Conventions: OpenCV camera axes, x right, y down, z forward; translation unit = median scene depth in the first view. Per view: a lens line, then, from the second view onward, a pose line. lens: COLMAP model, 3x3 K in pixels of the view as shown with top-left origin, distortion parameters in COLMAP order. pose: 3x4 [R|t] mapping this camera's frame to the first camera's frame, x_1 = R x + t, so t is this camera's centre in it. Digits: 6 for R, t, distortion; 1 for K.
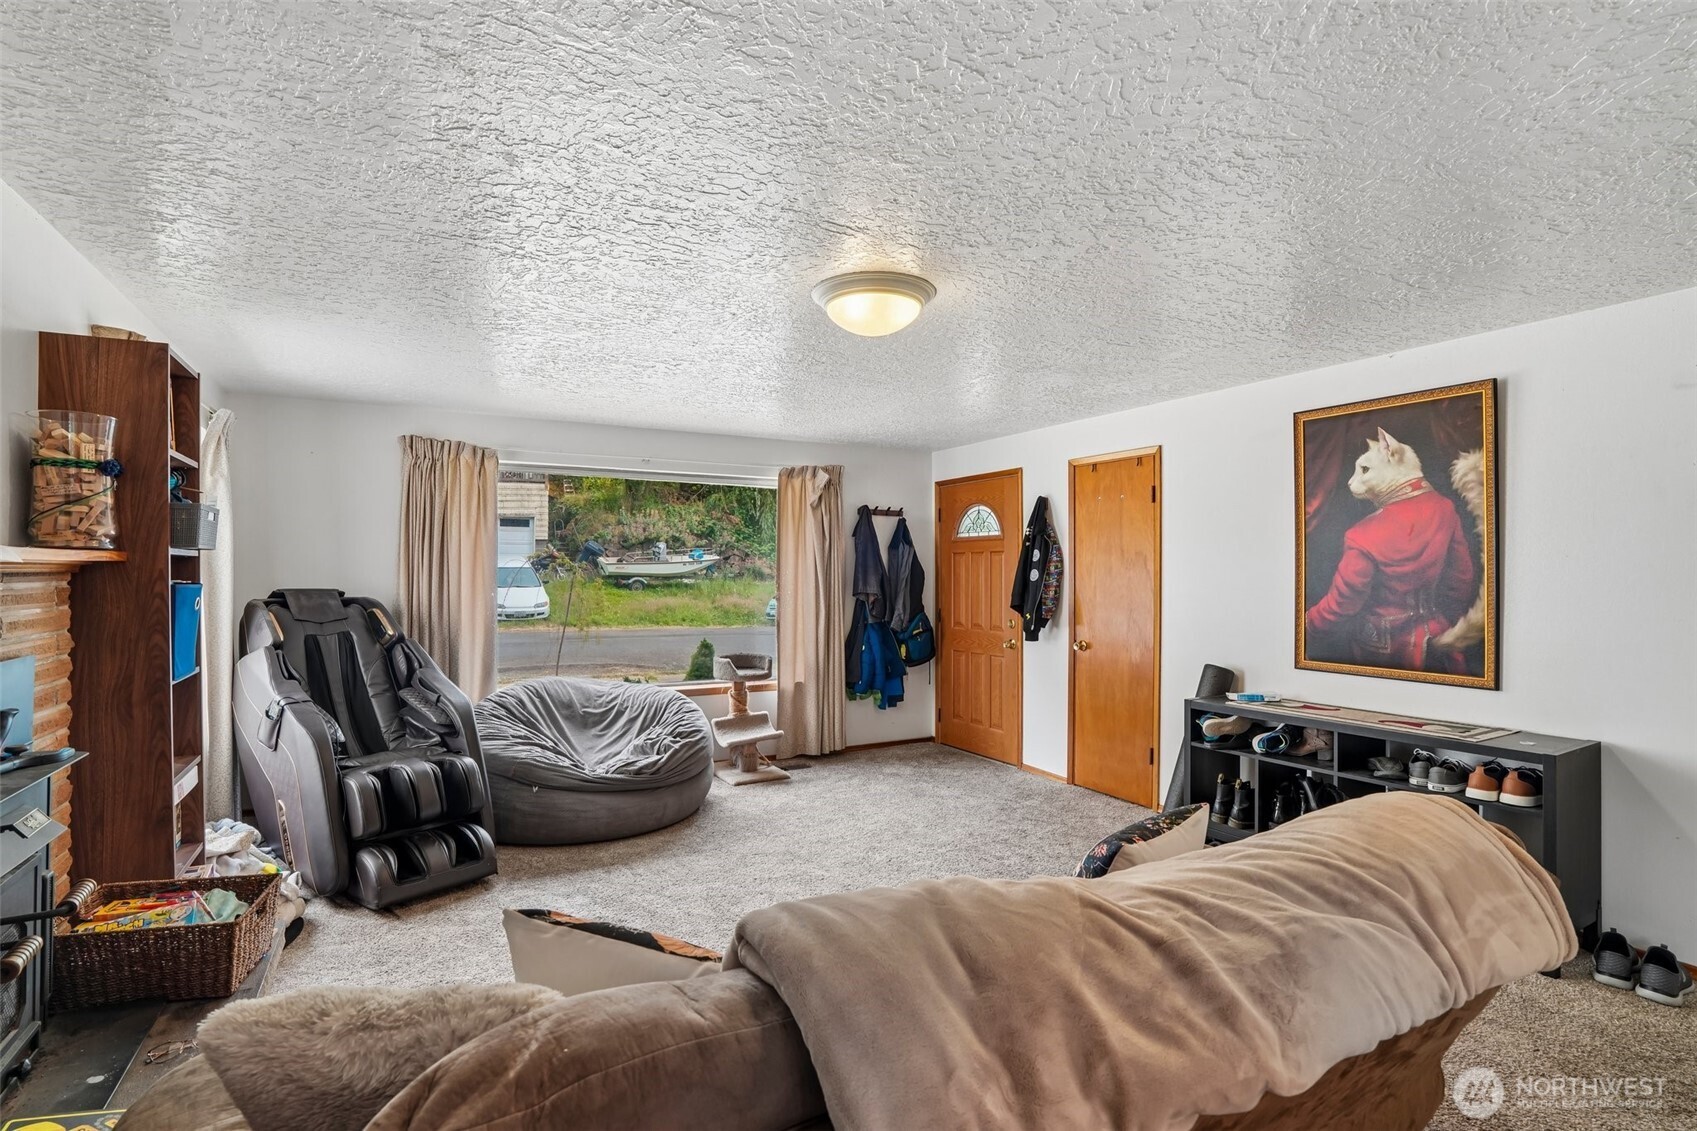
lens RADIAL K [[801.6, 0, 836.4], [0, 801.6, 567.3], [0, 0, 1]] dist [-0.074788, 0.026060]
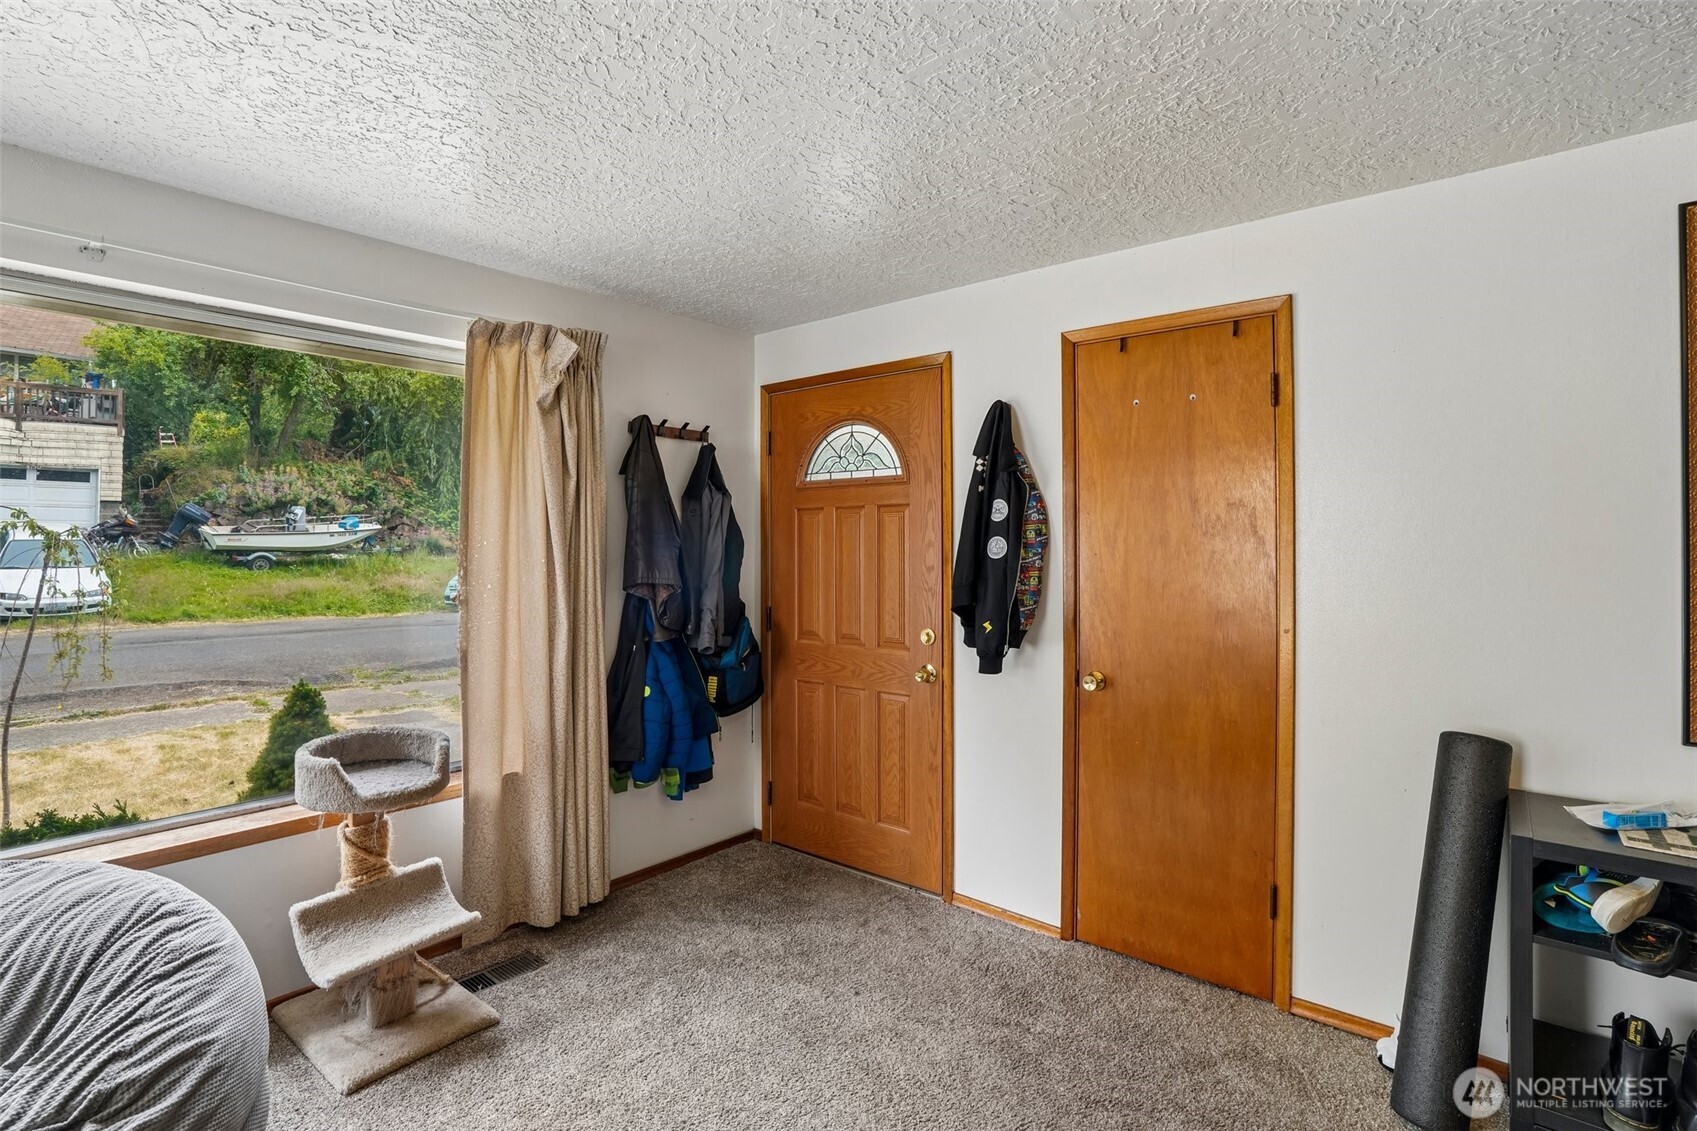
lens RADIAL K [[809.3, 0, 838.9], [0, 809.3, 528.8], [0, 0, 1]] dist [-0.072914, 0.027472]
pose [[0.932165, 0.004389, 0.362008, -0.036933], [0.000567, 0.999908, -0.013581, 0.004058], [-0.362034, 0.012865, 0.932076, 0.482849]]
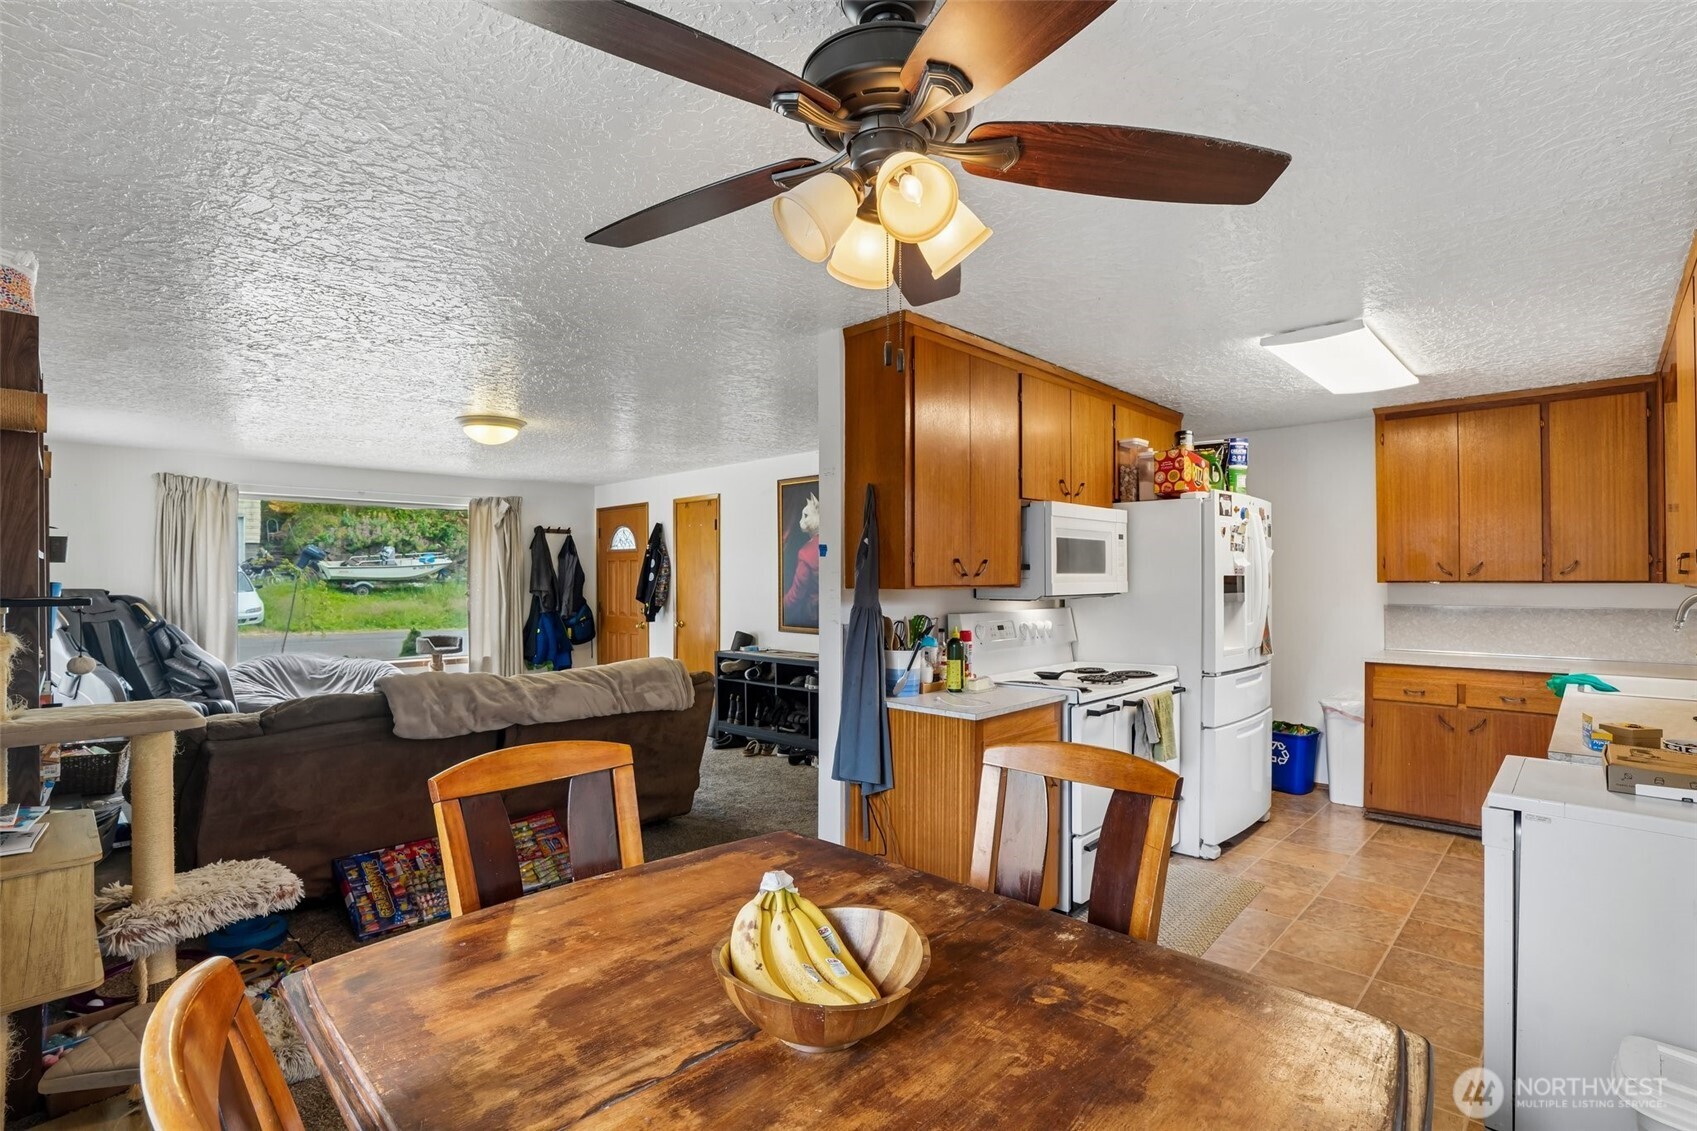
lens RADIAL K [[801.6, 0, 836.4], [0, 801.6, 567.3], [0, 0, 1]] dist [-0.074788, 0.026060]
pose [[0.956355, -0.000805, 0.292208, 0.128590], [0.001911, 0.999992, -0.003500, -0.001616], [-0.292202, 0.003906, 0.956349, -0.447176]]
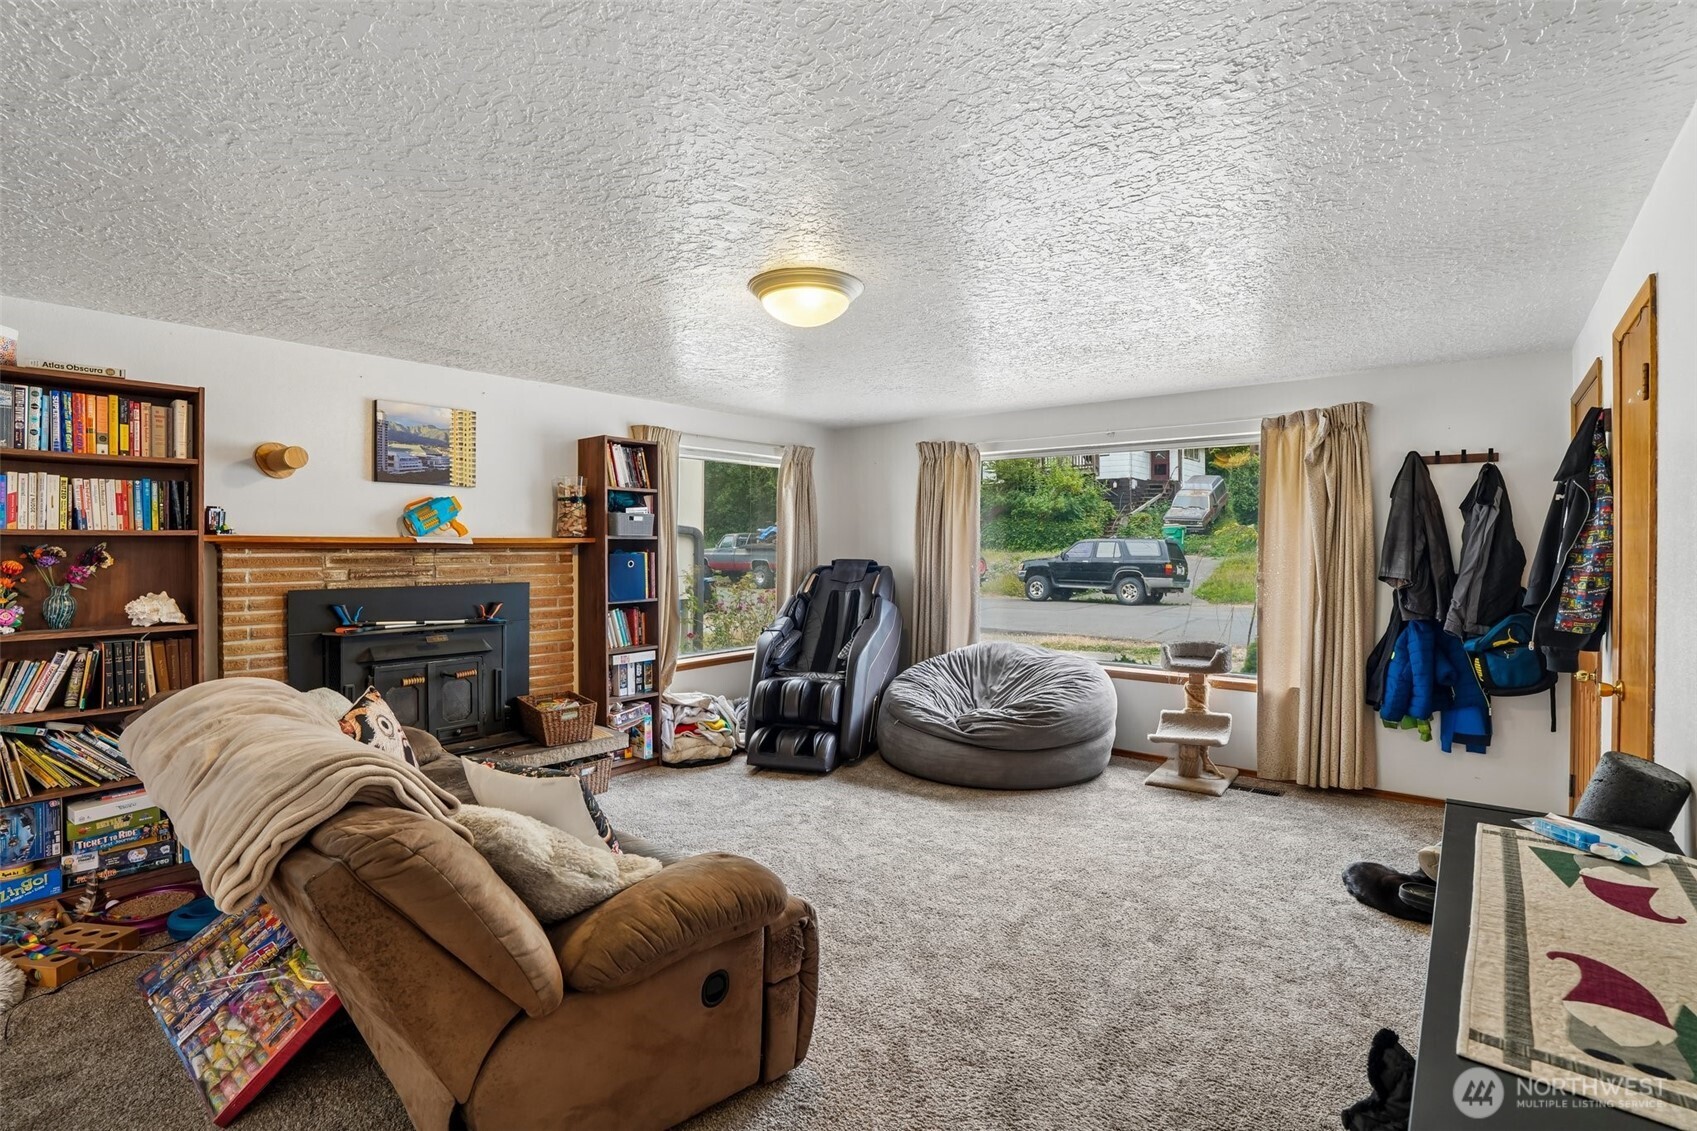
lens RADIAL K [[798.0, 0, 849.4], [0, 798.0, 546.5], [0, 0, 1]] dist [-0.060052, 0.000458]
pose [[0.382744, -0.000899, -0.923854, 0.488660], [0.003083, 0.999995, 0.000304, 0.003650], [0.923849, -0.002964, 0.382745, 0.302765]]
